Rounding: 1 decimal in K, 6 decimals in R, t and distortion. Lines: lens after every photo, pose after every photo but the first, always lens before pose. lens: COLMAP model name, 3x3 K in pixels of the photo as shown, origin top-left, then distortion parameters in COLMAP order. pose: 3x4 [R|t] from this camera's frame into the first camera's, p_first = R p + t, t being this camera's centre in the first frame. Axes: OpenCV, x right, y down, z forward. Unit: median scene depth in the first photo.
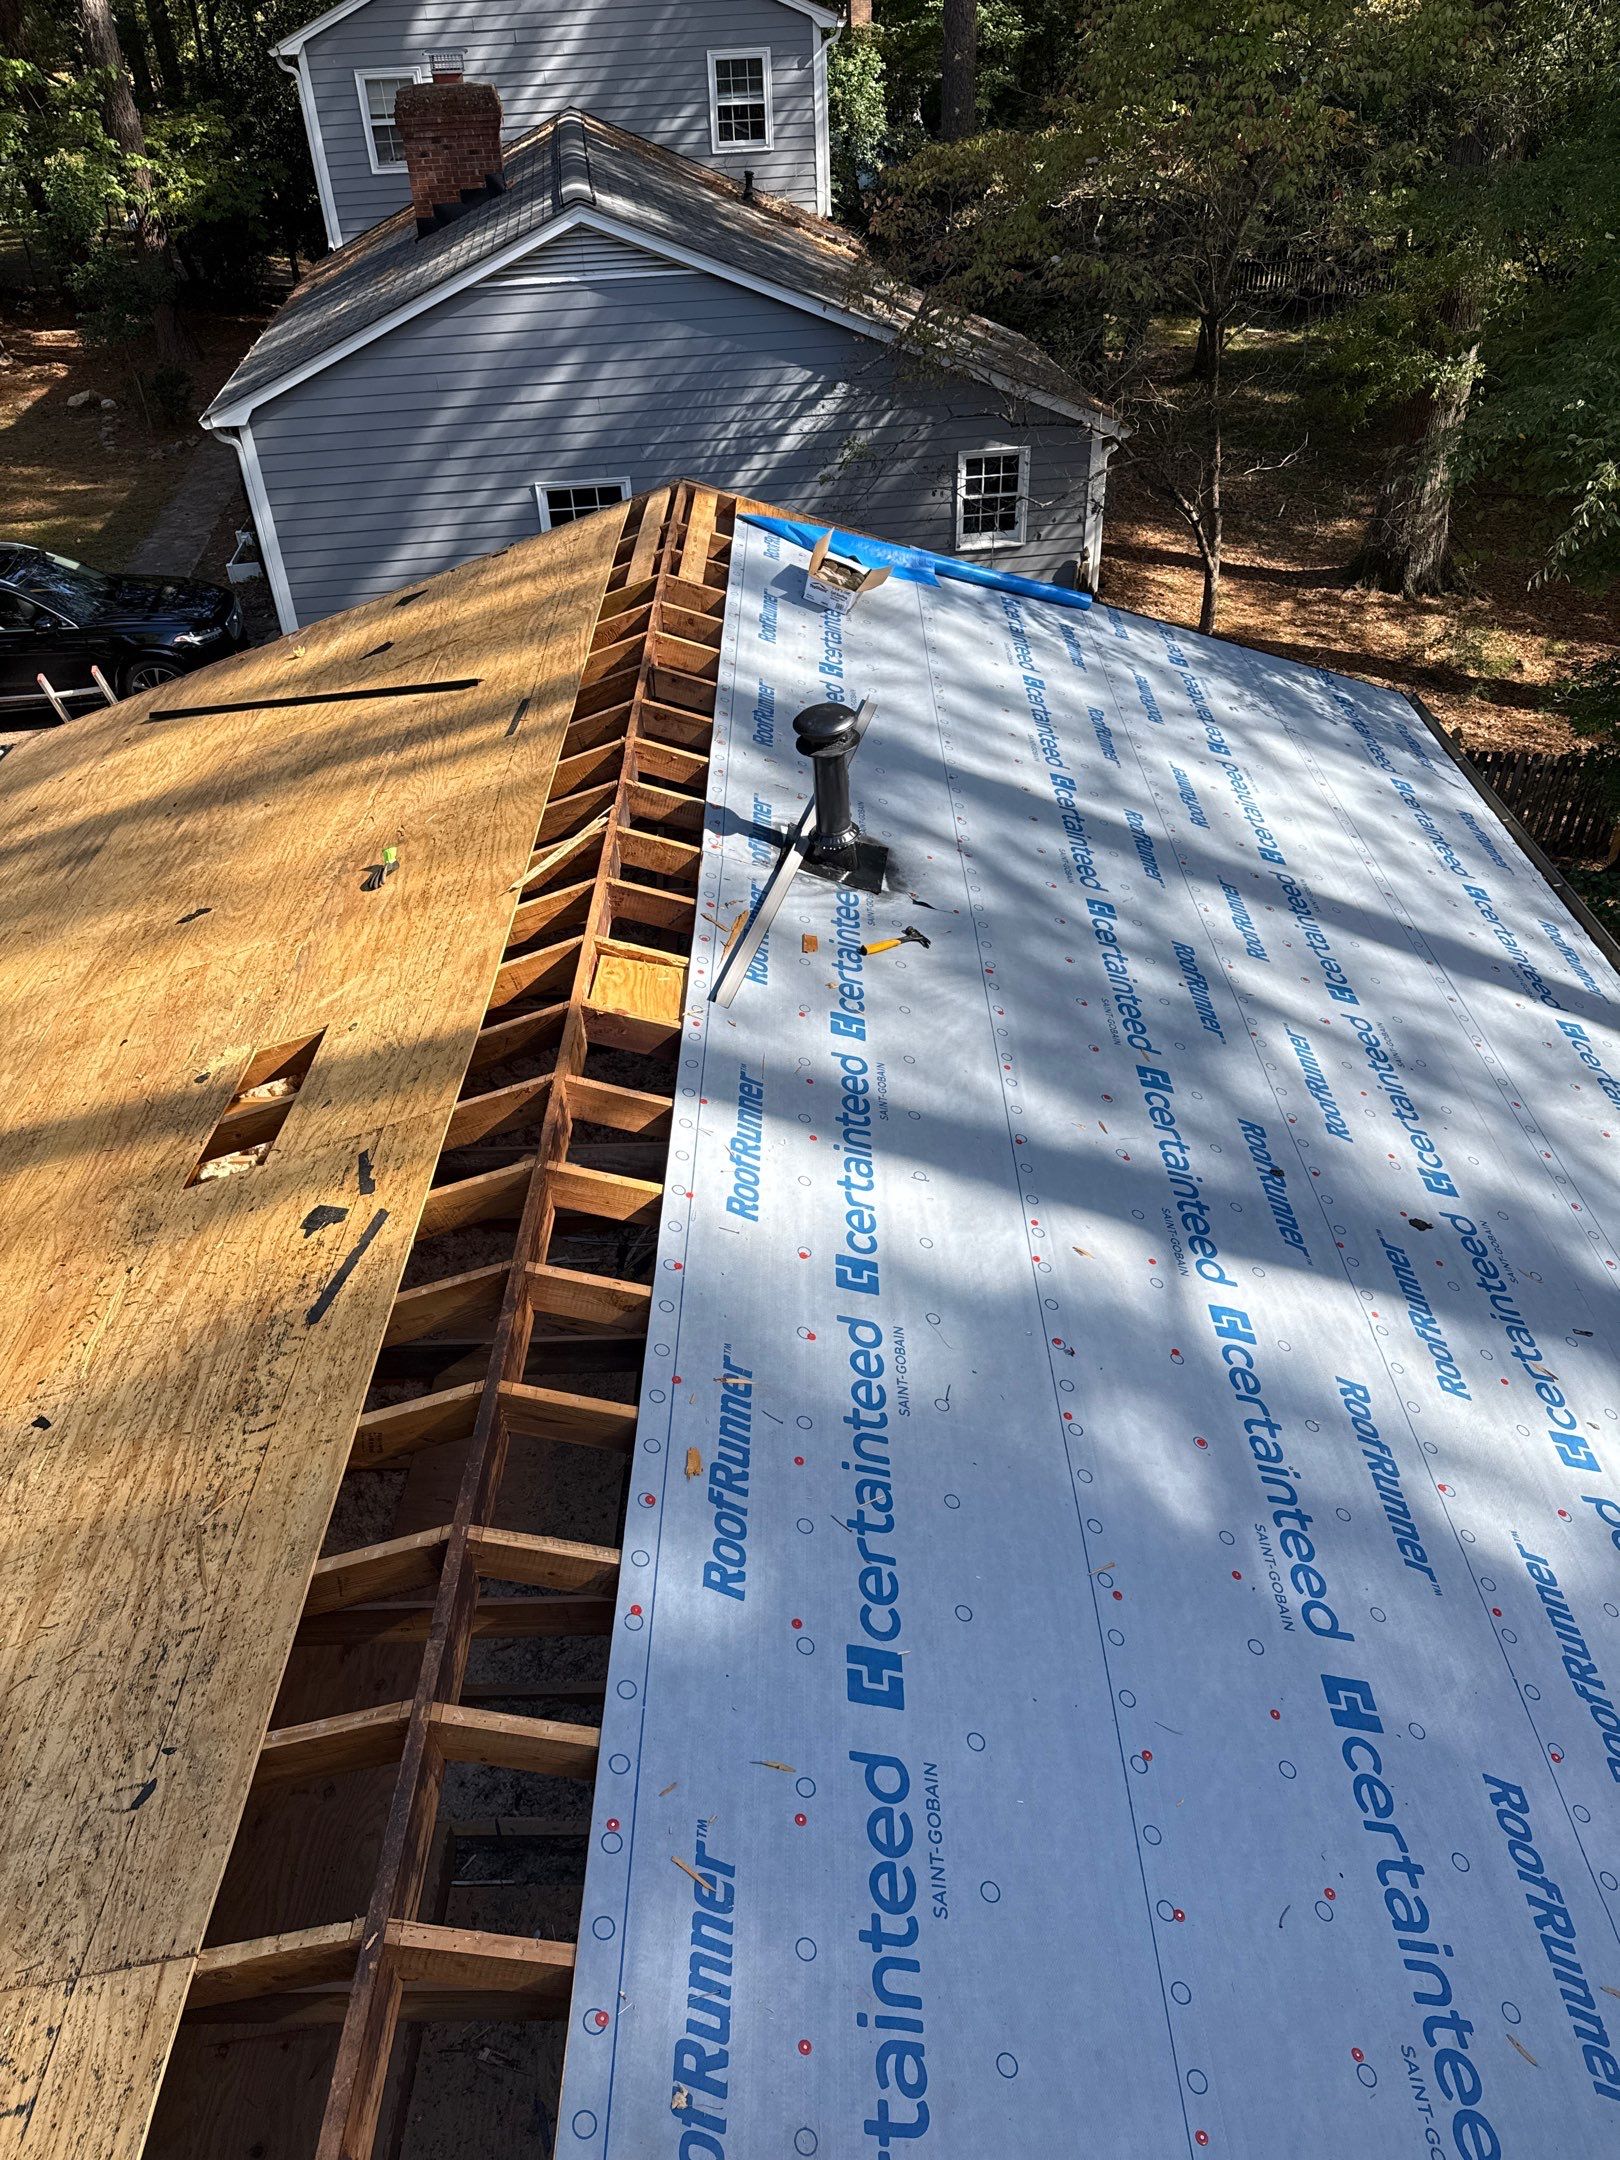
lens RADIAL K [[1456.9, 0, 809.5], [0, 1456.9, 1089.5], [0, 0, 1]] dist [0.035961, -0.033119]
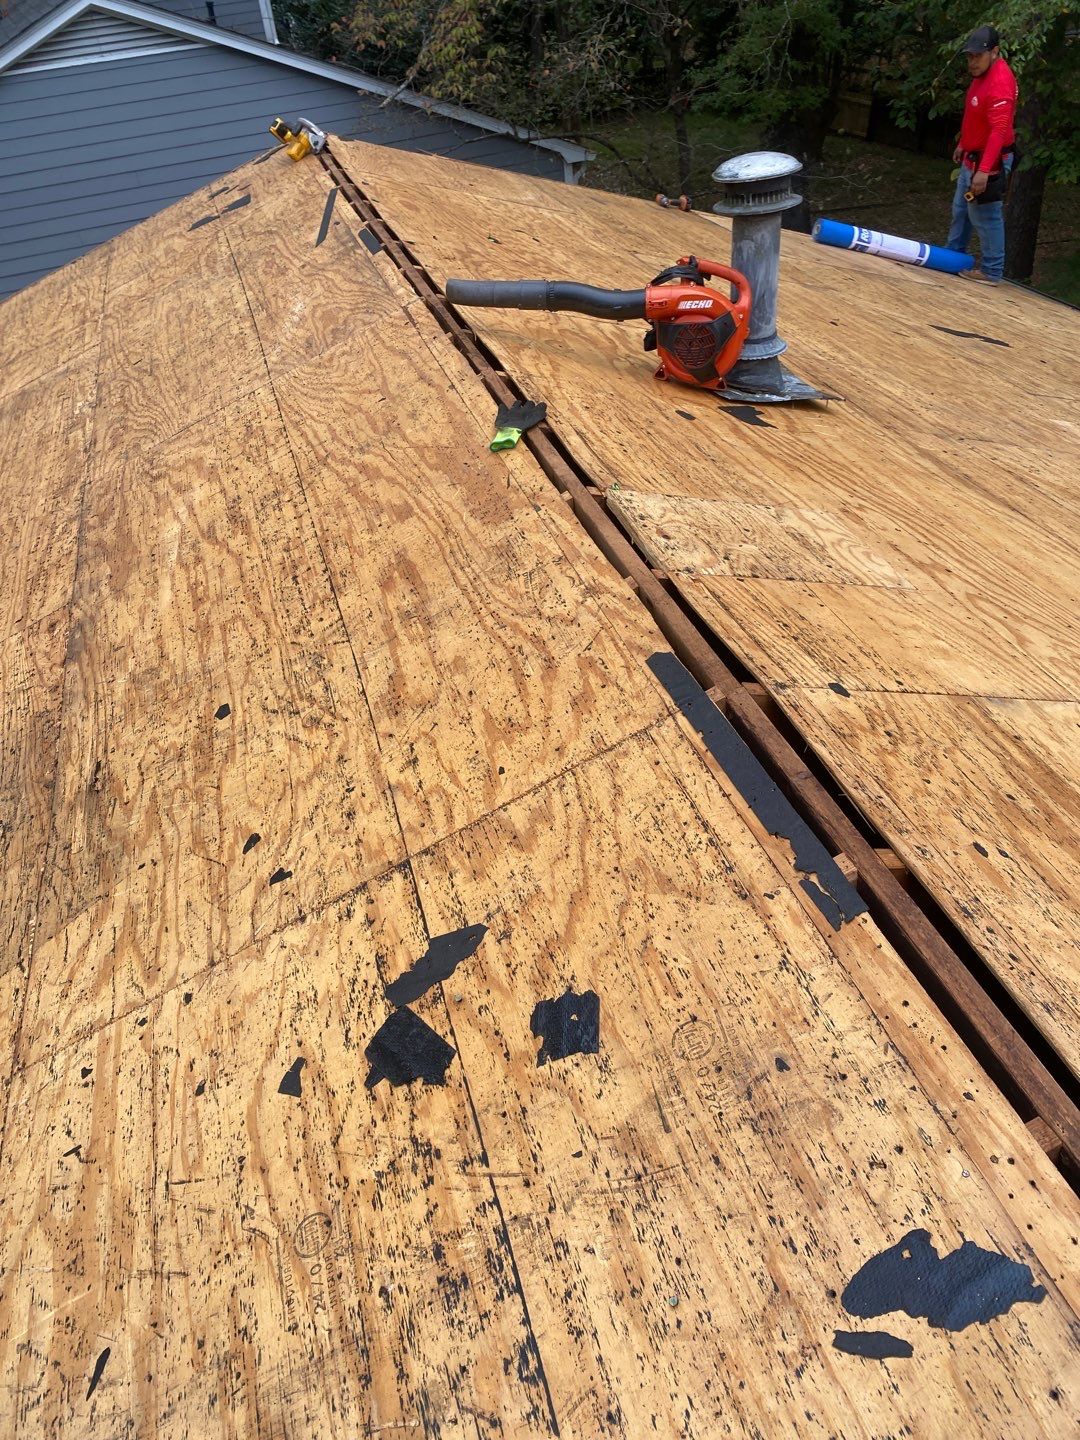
lens RADIAL K [[1047.8, 0, 567.7], [0, 1047.8, 701.7], [0, 0, 1]] dist [0.083693, -0.101844]
pose [[0.953573, -0.211787, 0.214115, -0.416963], [0.219361, 0.975570, -0.011976, -0.014715], [-0.206347, 0.058389, 0.976735, 0.828527]]
